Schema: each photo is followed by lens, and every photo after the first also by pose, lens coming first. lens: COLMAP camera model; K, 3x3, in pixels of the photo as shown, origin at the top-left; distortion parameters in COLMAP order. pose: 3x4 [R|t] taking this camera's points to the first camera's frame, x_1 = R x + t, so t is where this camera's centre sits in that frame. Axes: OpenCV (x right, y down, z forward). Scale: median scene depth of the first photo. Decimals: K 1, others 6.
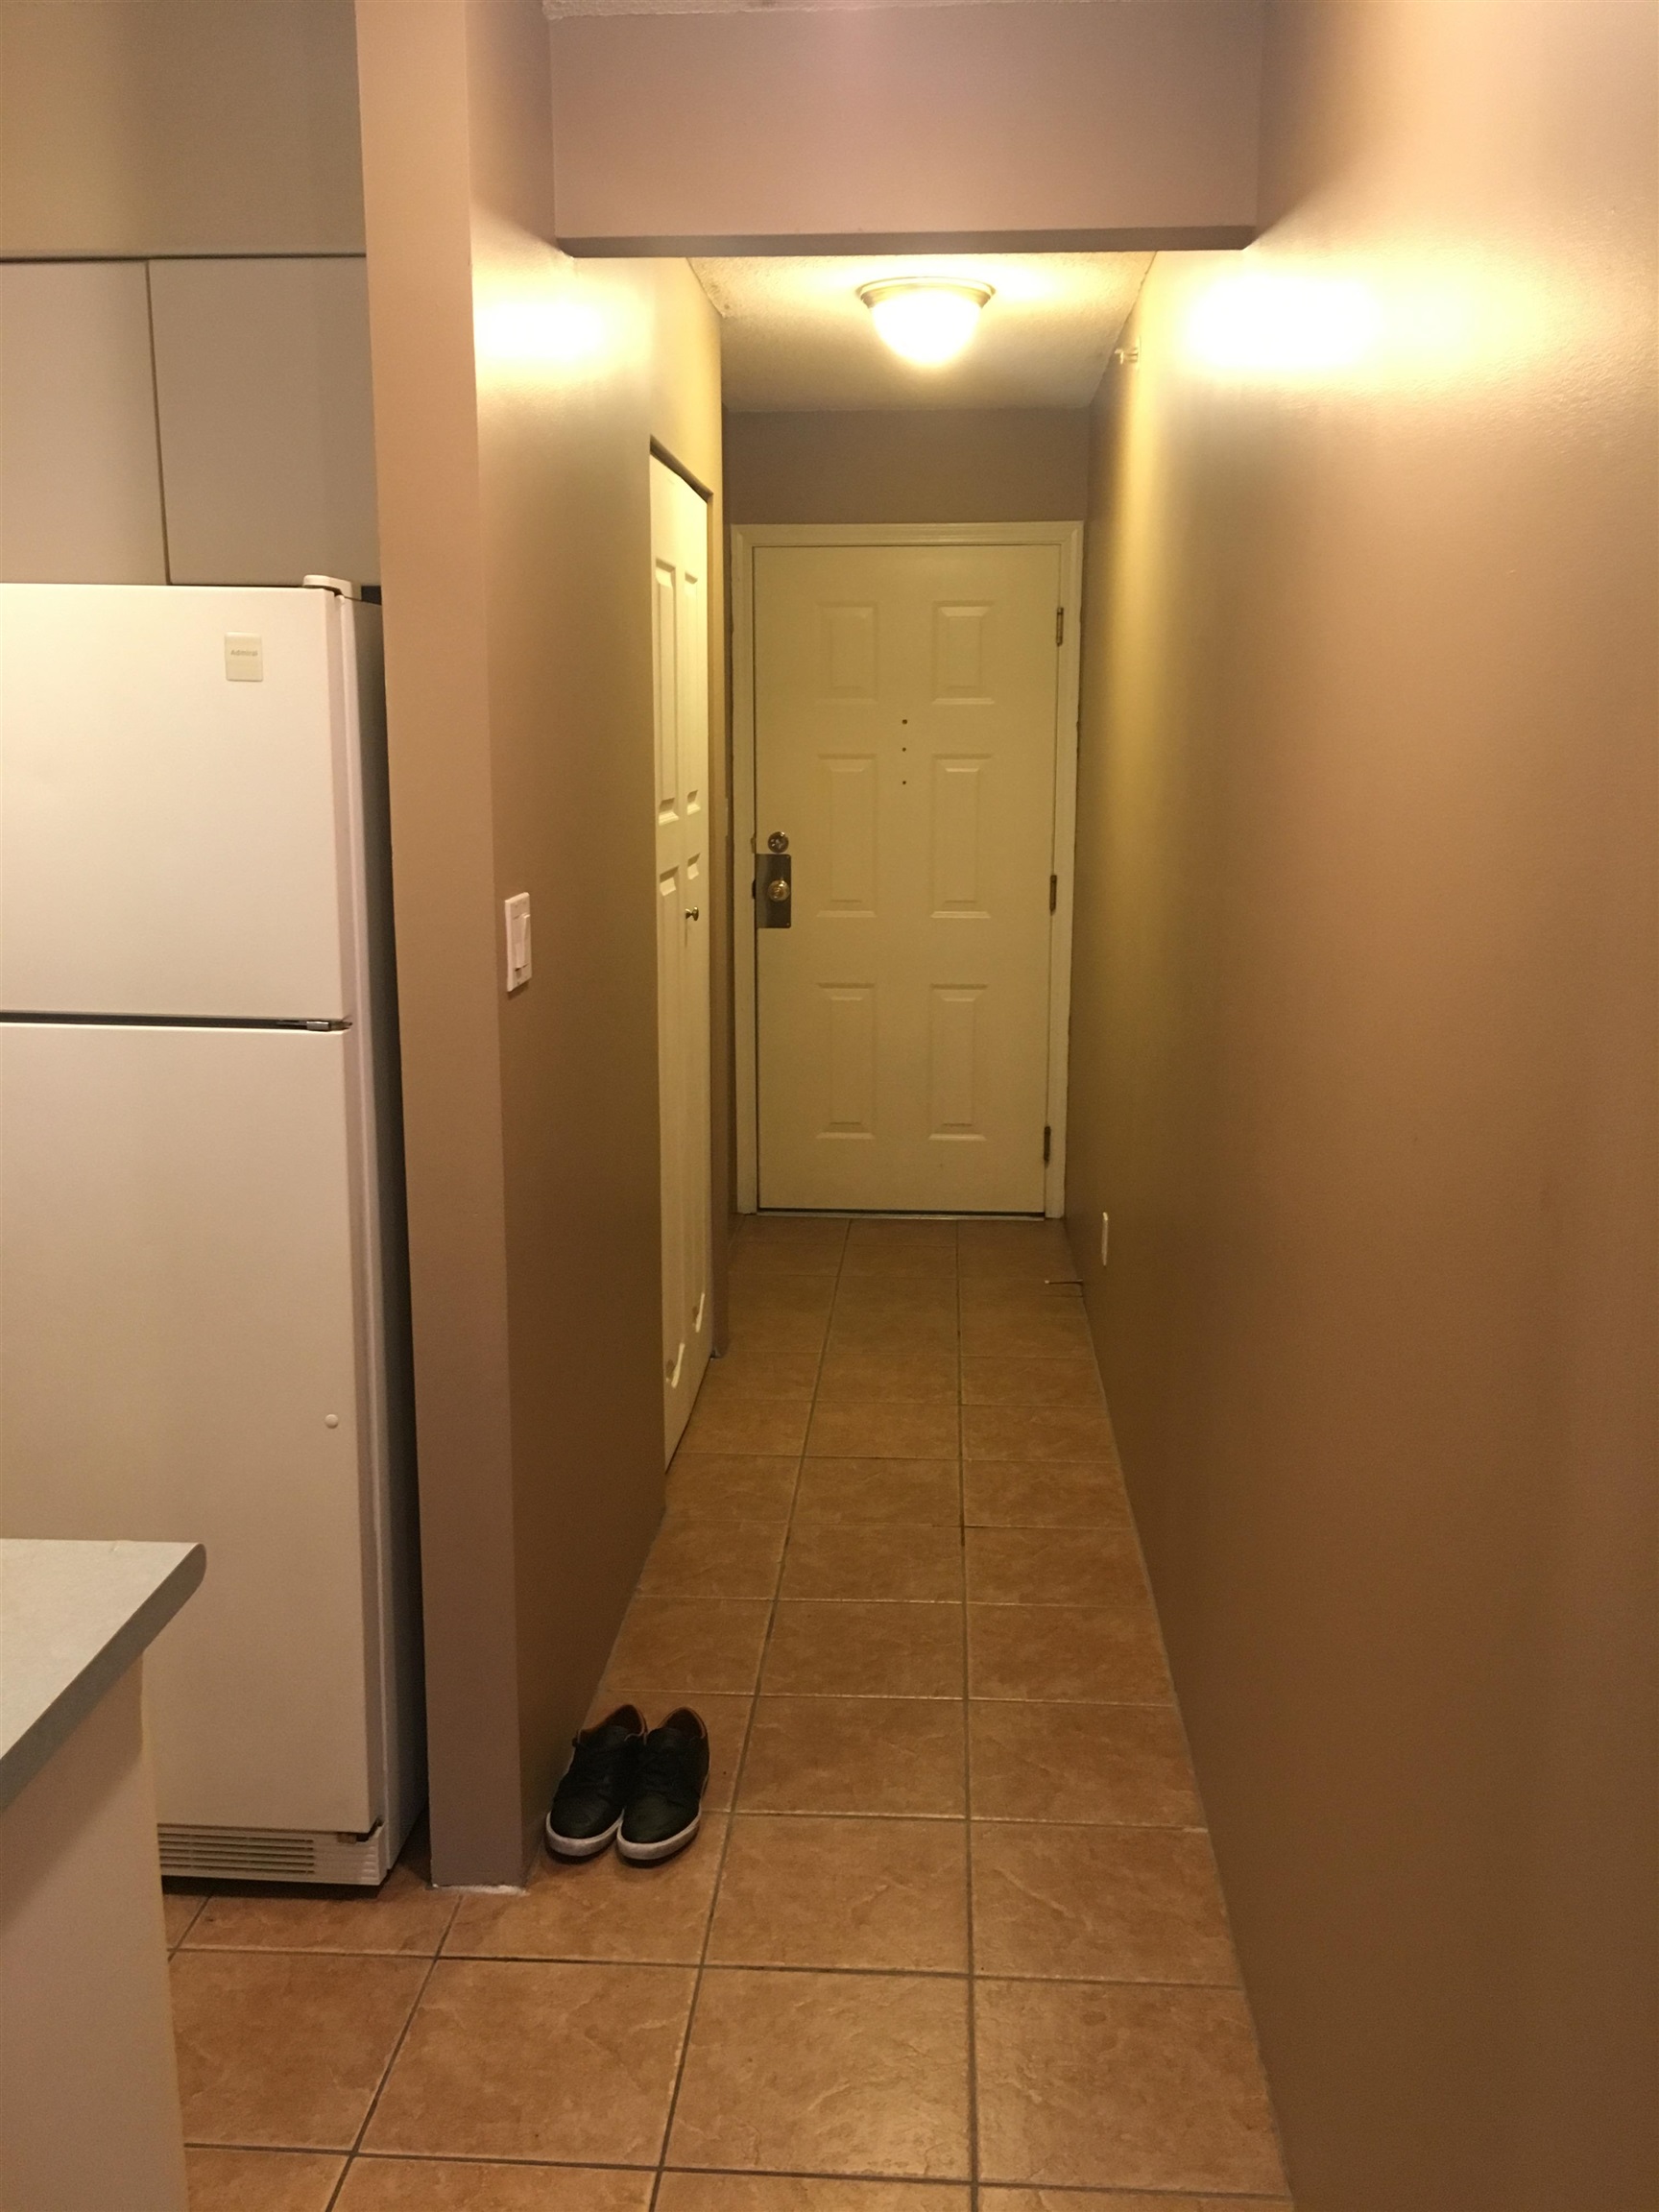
lens RADIAL K [[1876.2, 0, 816.6], [0, 1876.2, 1104.7], [0, 0, 1]] dist [0.031010, -0.004705]
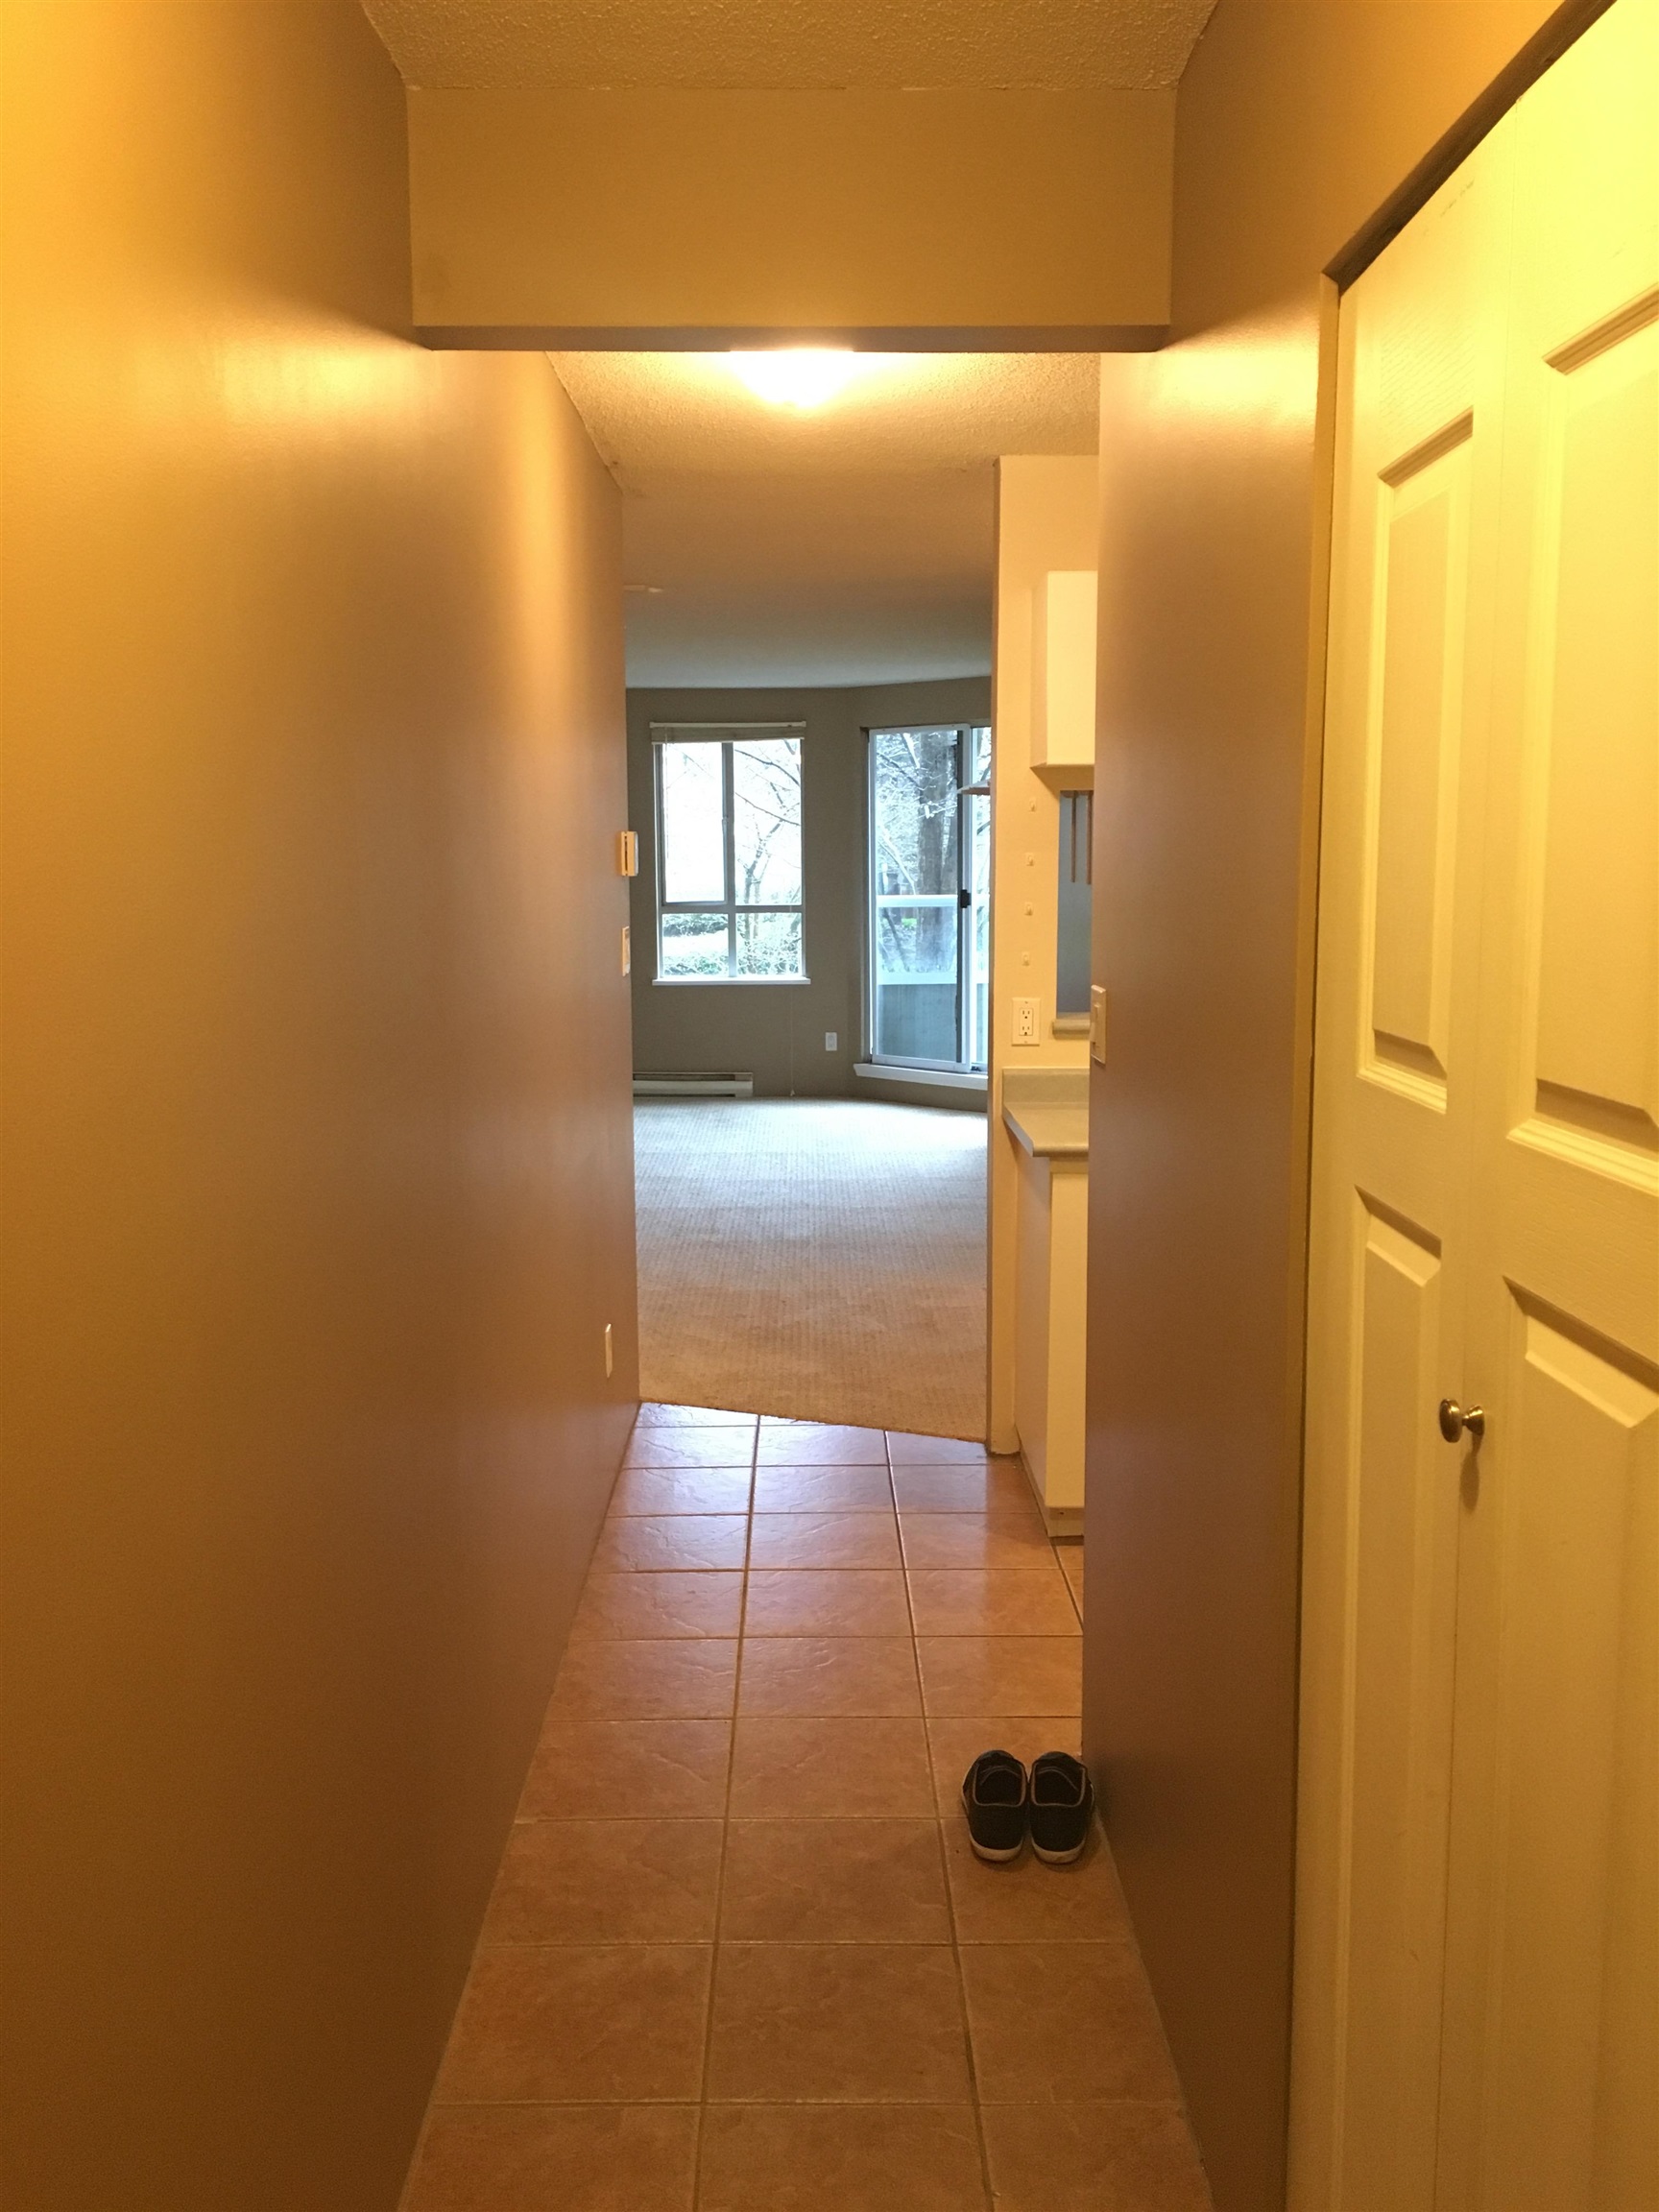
lens RADIAL K [[1876.2, 0, 829.9], [0, 1876.2, 1105.4], [0, 0, 1]] dist [0.031010, -0.004705]
pose [[-0.996510, 0.009309, -0.082954, 0.094797], [-0.018711, 0.943567, 0.330654, -0.343635], [0.081351, 0.331052, -0.940099, 1.685989]]
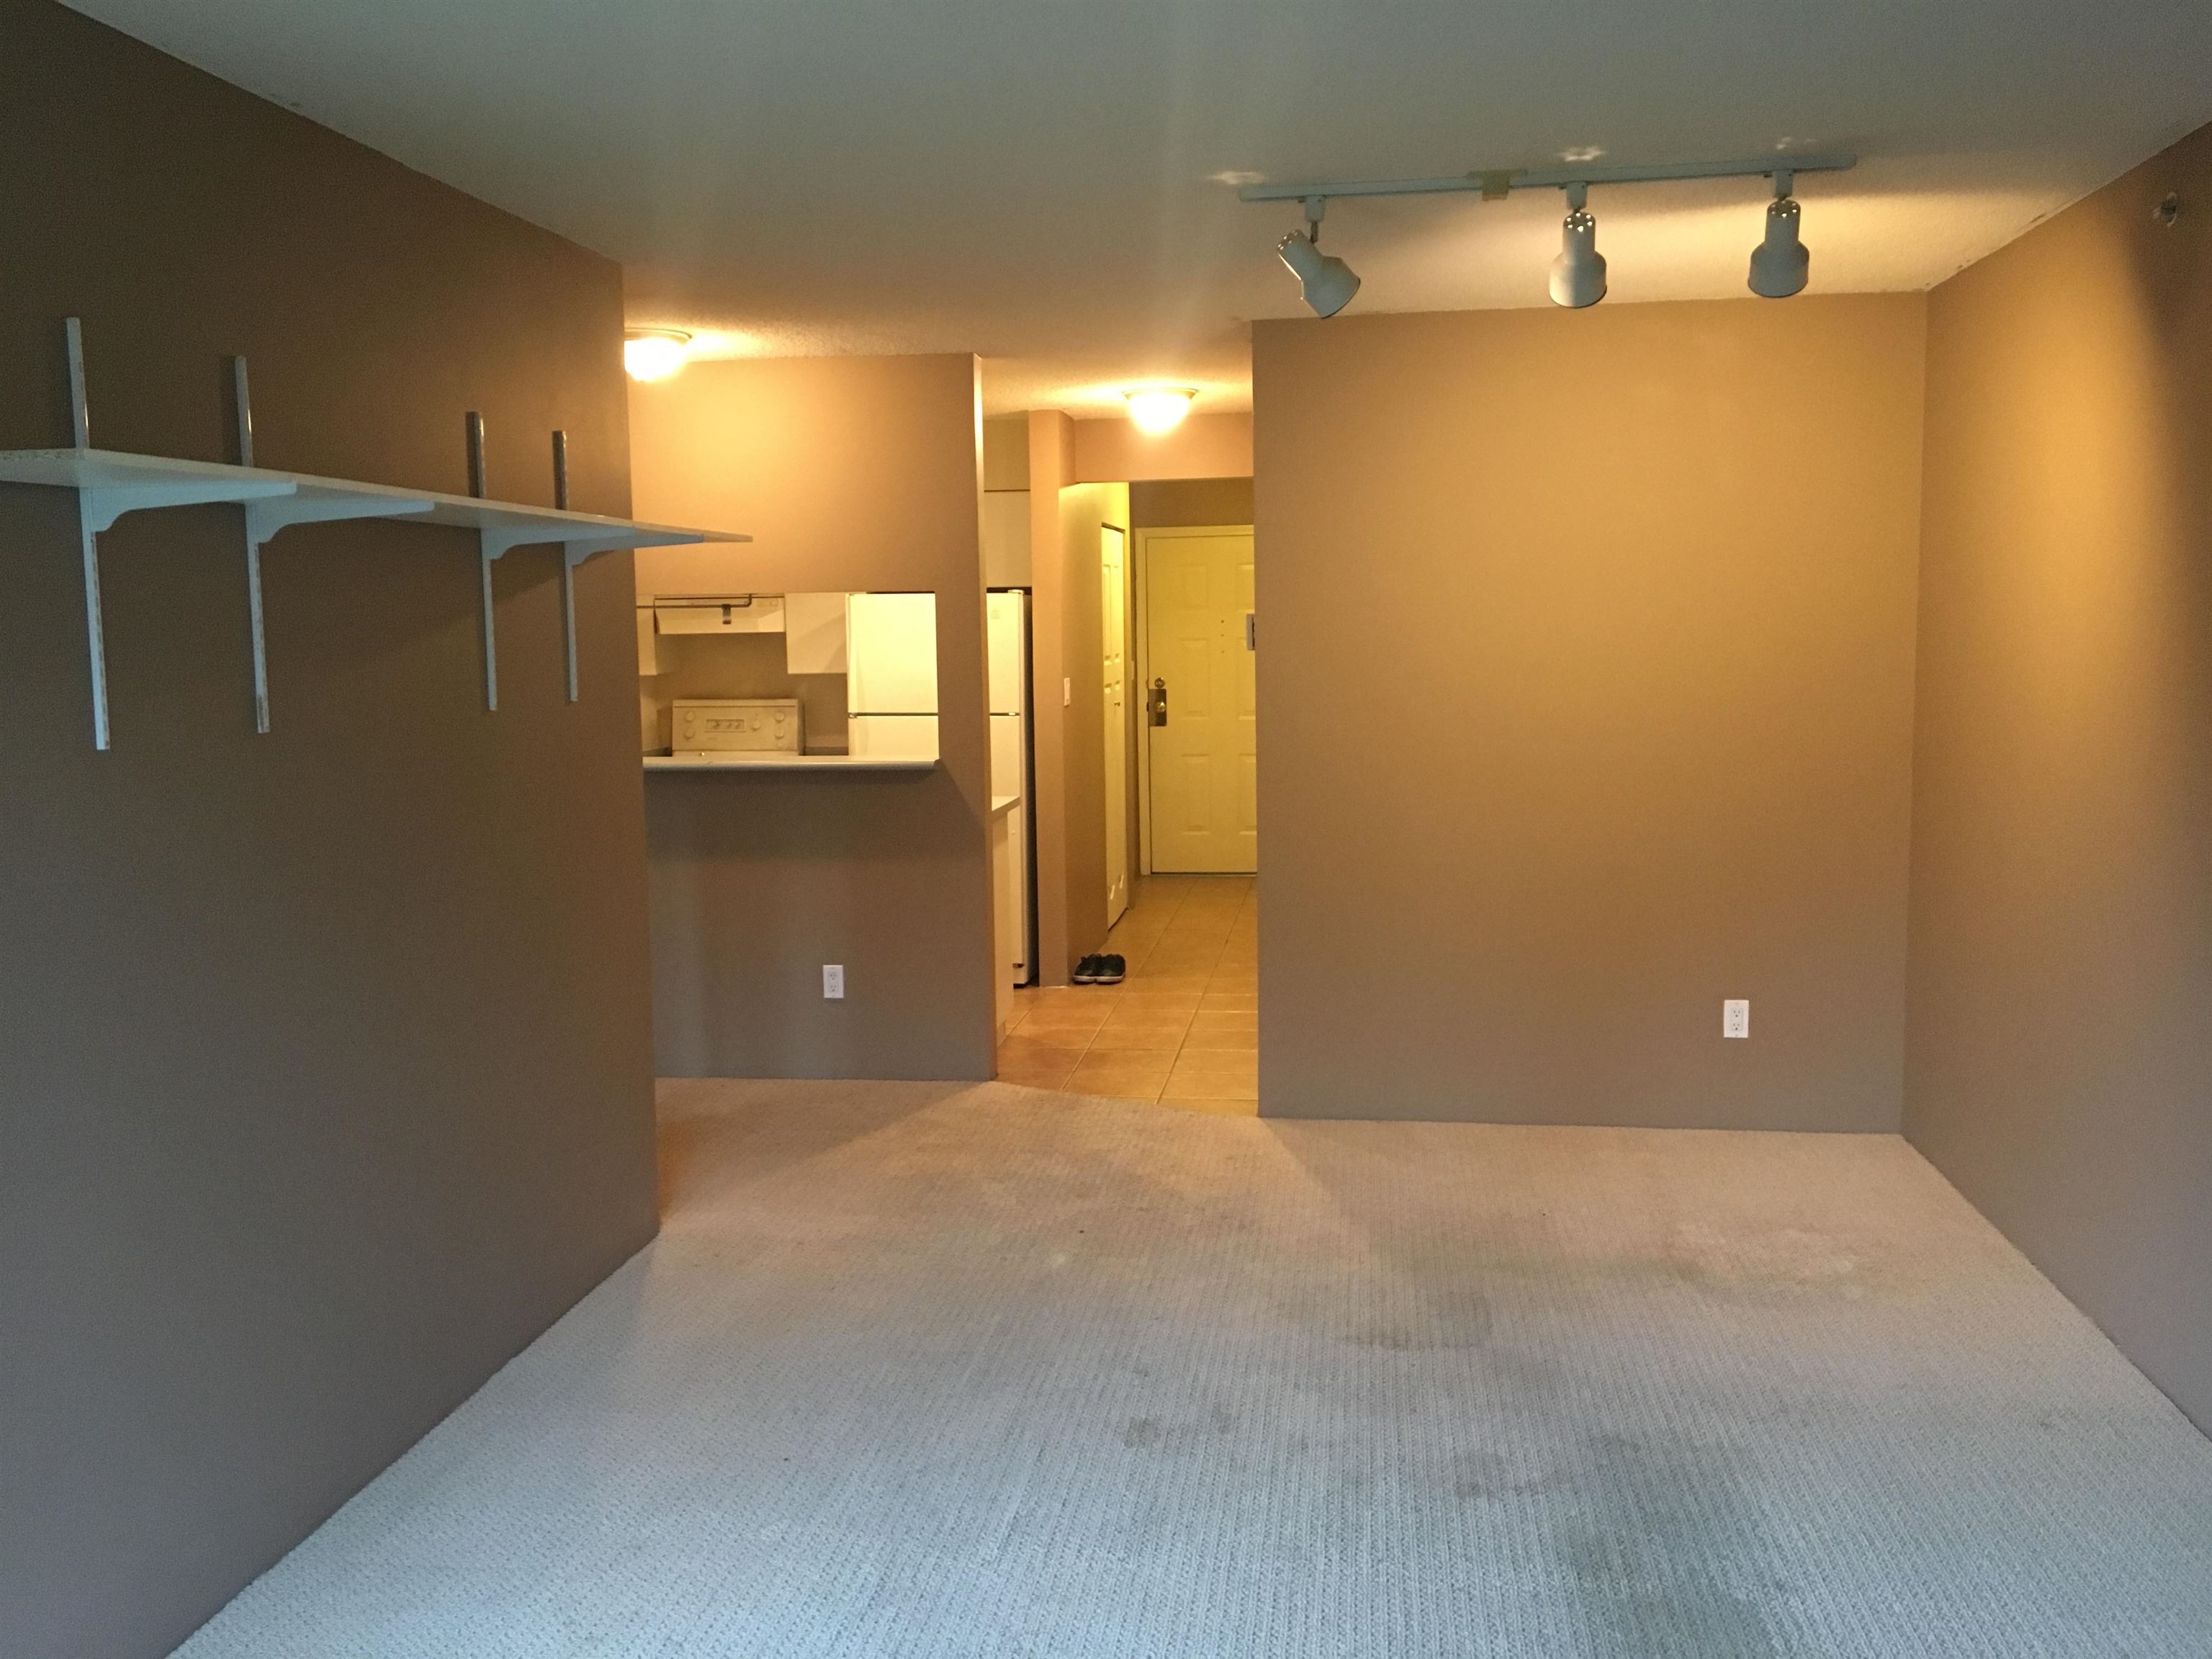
lens RADIAL K [[1876.2, 0, 1115.3], [0, 1876.2, 824.3], [0, 0, 1]] dist [0.031010, -0.004705]
pose [[0.997958, -0.011241, -0.062882, 0.107148], [0.005482, 0.995835, -0.091006, 0.364743], [0.063643, 0.090475, 0.993863, -1.848020]]
